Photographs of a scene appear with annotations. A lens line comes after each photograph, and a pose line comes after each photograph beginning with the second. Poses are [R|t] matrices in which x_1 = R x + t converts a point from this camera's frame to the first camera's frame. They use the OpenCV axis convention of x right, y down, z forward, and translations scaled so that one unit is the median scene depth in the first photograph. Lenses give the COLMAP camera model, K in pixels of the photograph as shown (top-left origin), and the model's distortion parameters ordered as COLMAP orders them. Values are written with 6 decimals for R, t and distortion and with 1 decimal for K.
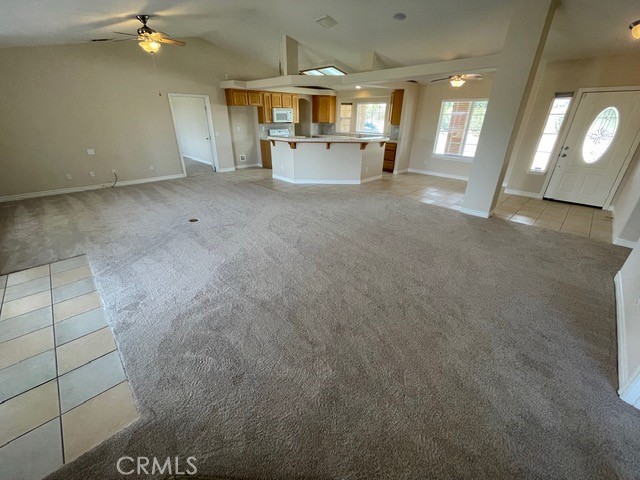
lens RADIAL K [[259.2, 0, 320.0], [0, 259.2, 240.0], [0, 0, 1]] dist [-0.001066, 0.000114]
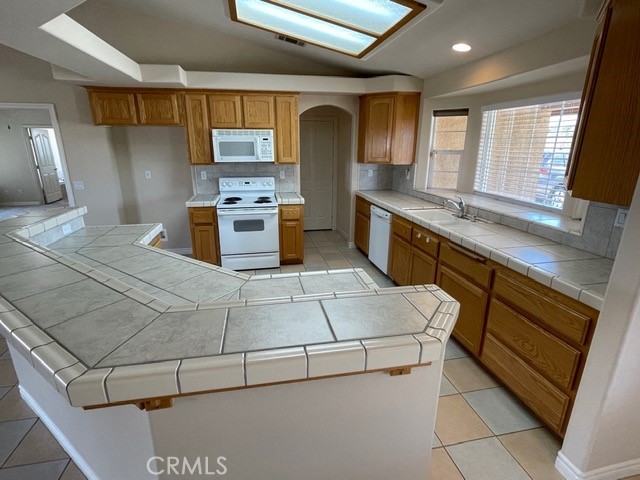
lens RADIAL K [[320.4, 0, 320.0], [0, 320.4, 240.0], [0, 0, 1]] dist [0.000173, -0.000018]
pose [[0.840594, 0.147134, -0.521300, 0.218284], [-0.228581, 0.968866, -0.095129, -0.309405], [0.491074, 0.199124, 0.848054, 0.645138]]
